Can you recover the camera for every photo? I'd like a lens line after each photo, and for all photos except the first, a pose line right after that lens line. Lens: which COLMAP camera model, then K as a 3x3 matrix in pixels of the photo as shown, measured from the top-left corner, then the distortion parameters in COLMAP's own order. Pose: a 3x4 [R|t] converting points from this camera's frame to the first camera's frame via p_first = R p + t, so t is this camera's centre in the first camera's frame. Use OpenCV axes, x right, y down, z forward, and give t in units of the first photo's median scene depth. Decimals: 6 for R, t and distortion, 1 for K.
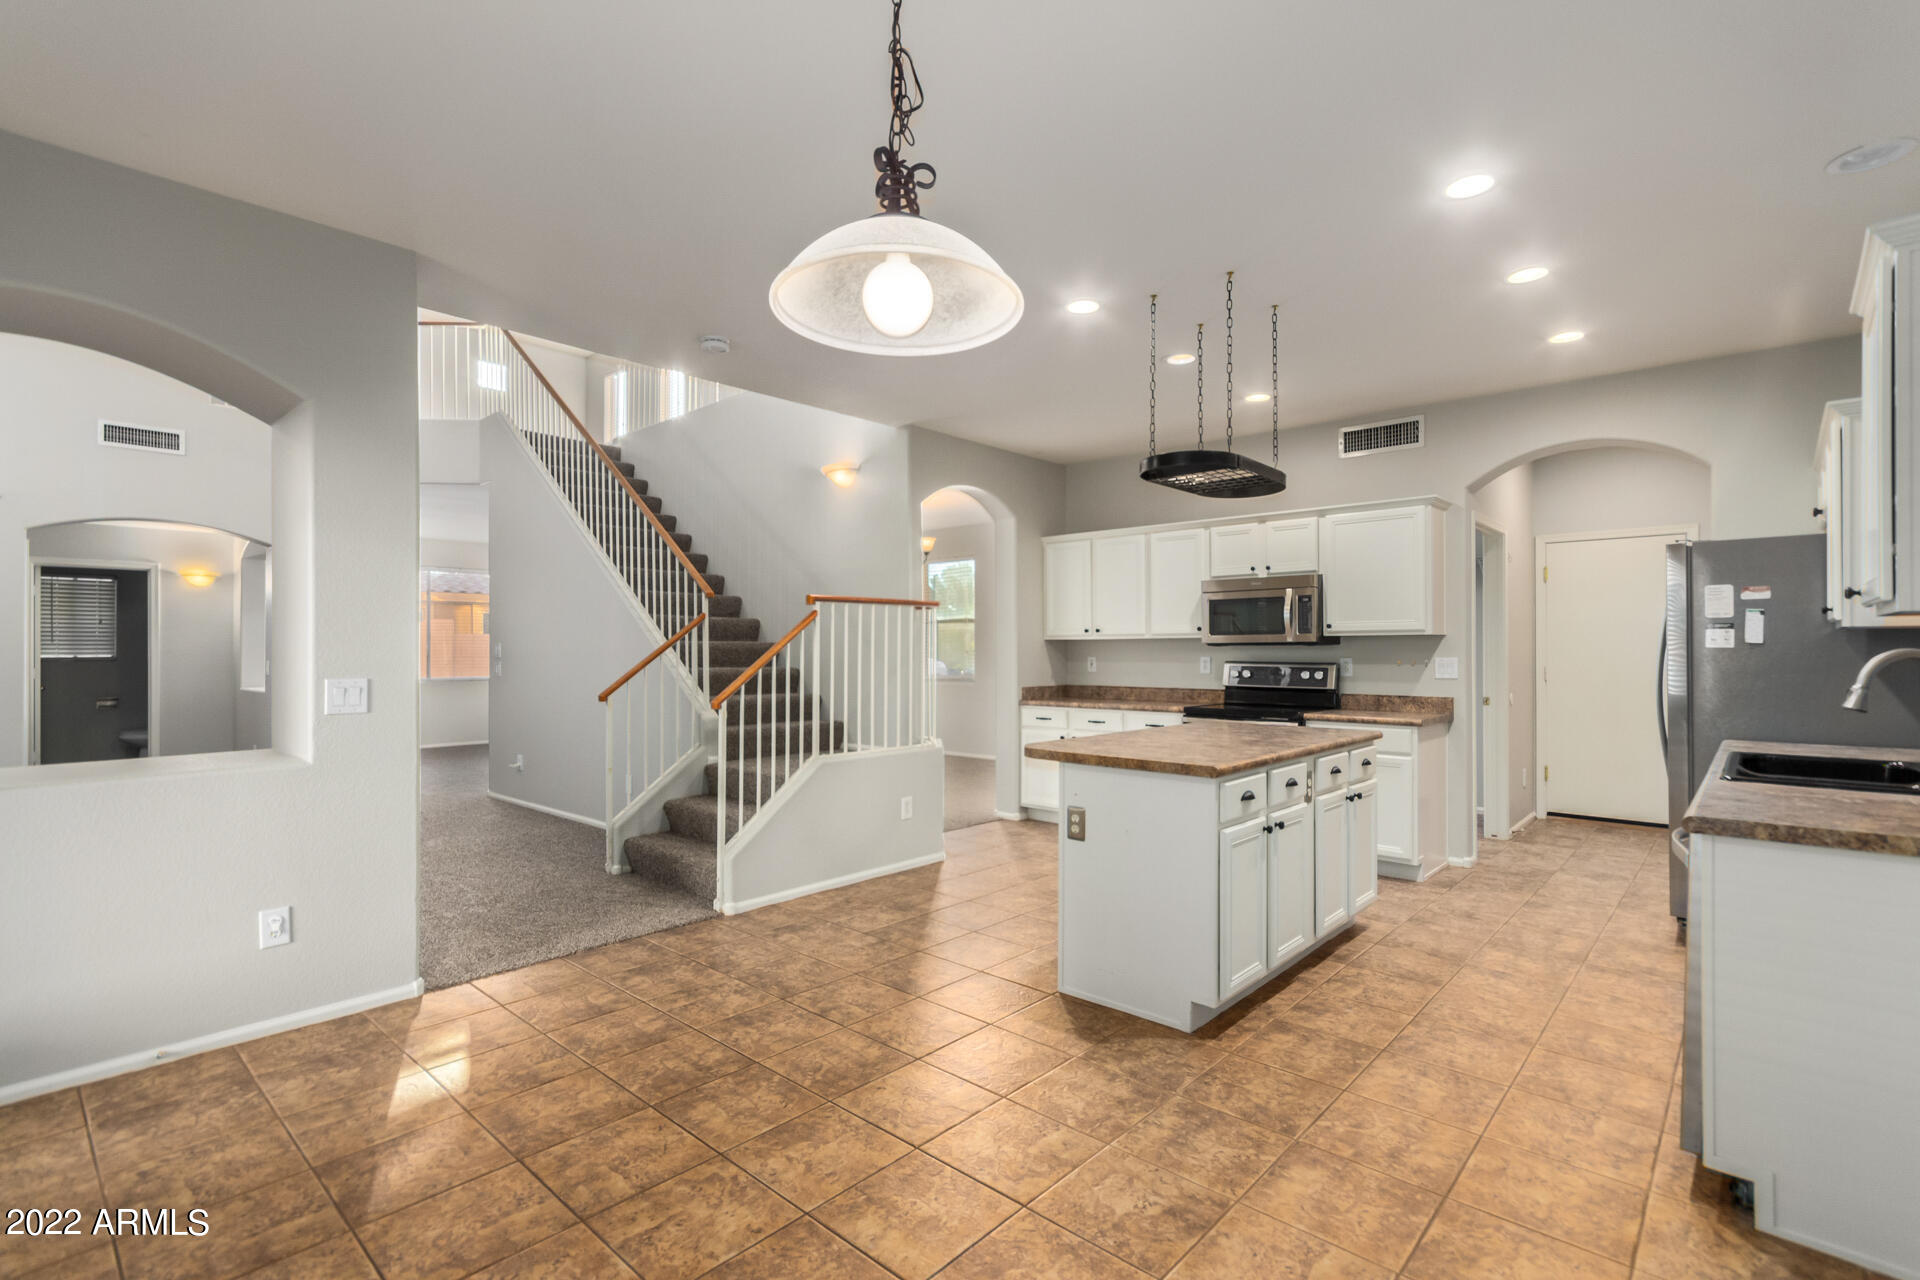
lens RADIAL K [[894.8, 0, 966.0], [0, 894.8, 648.2], [0, 0, 1]] dist [0.005284, 0.000641]
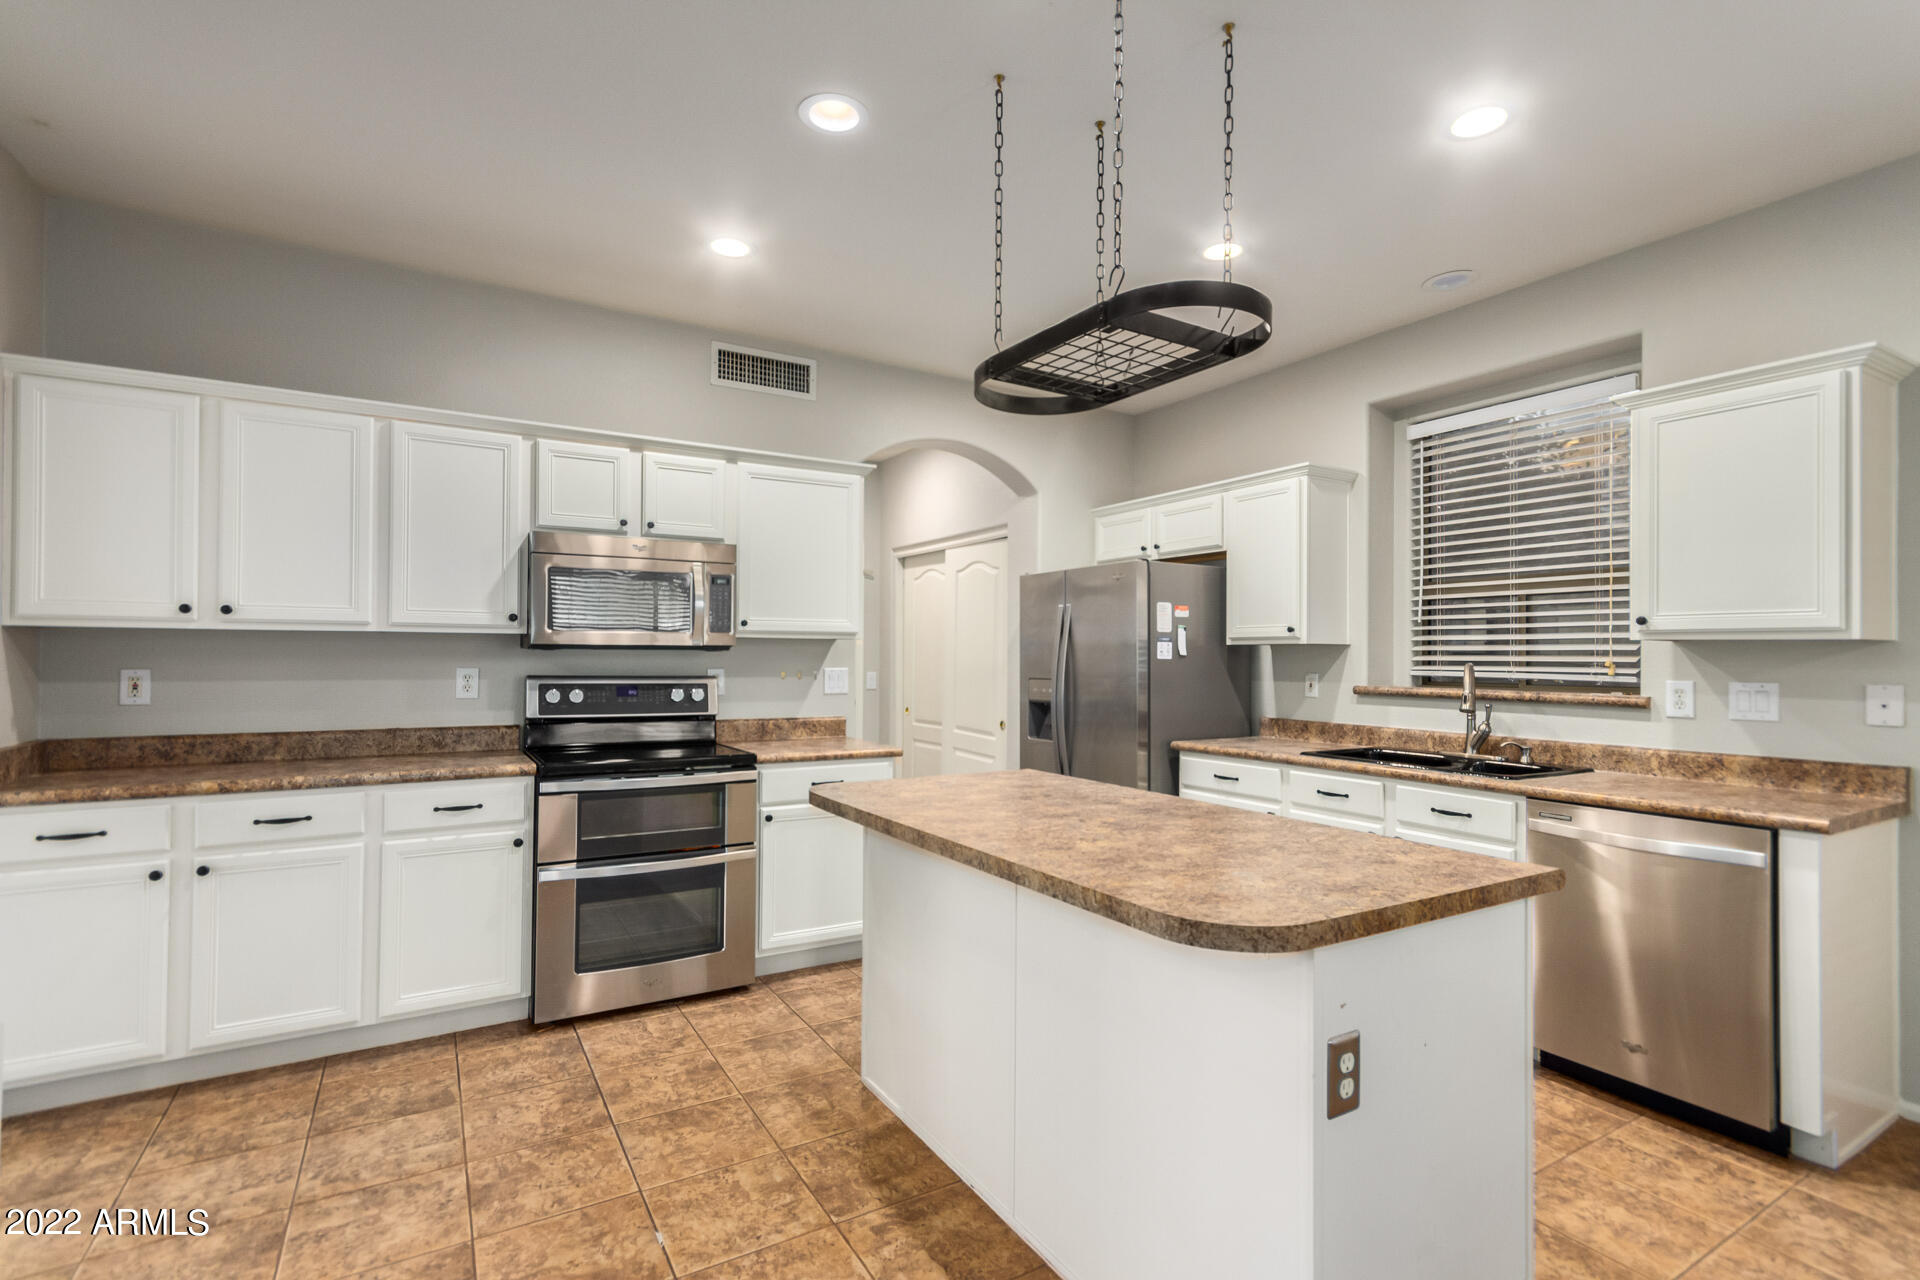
lens RADIAL K [[894.8, 0, 984.3], [0, 894.8, 645.8], [0, 0, 1]] dist [0.005284, 0.000641]
pose [[0.281184, 0.016329, 0.959515, -0.200480], [-0.009962, 0.999851, -0.014096, 0.000691], [-0.959602, -0.005595, 0.281305, 0.629998]]
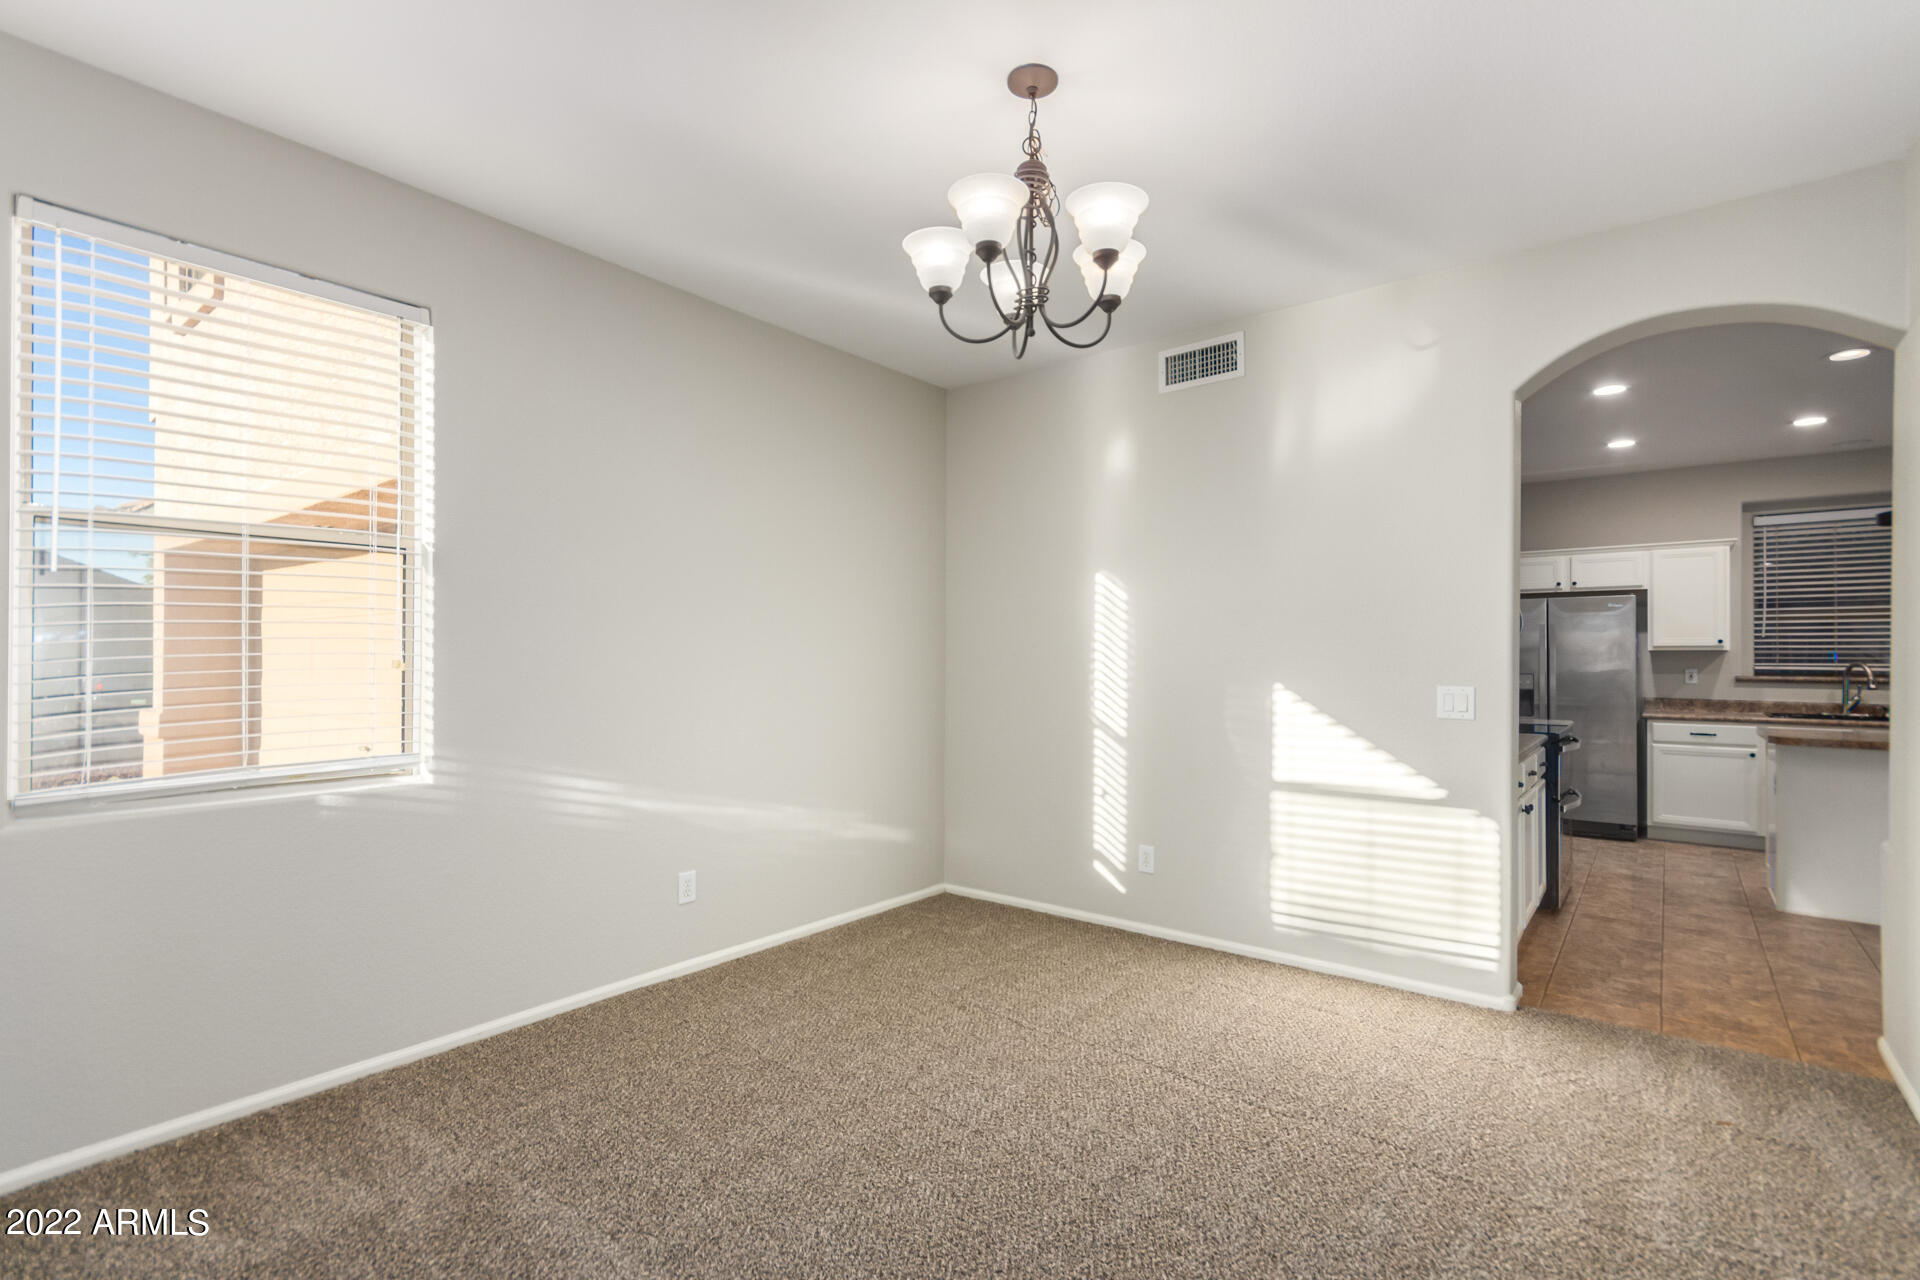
lens RADIAL K [[894.8, 0, 971.7], [0, 894.8, 643.7], [0, 0, 1]] dist [0.005284, 0.000641]
pose [[-0.068872, 0.007683, 0.997596, -0.454031], [-0.006426, 0.999946, -0.008145, -0.004752], [-0.997605, -0.006972, -0.068819, 1.395917]]
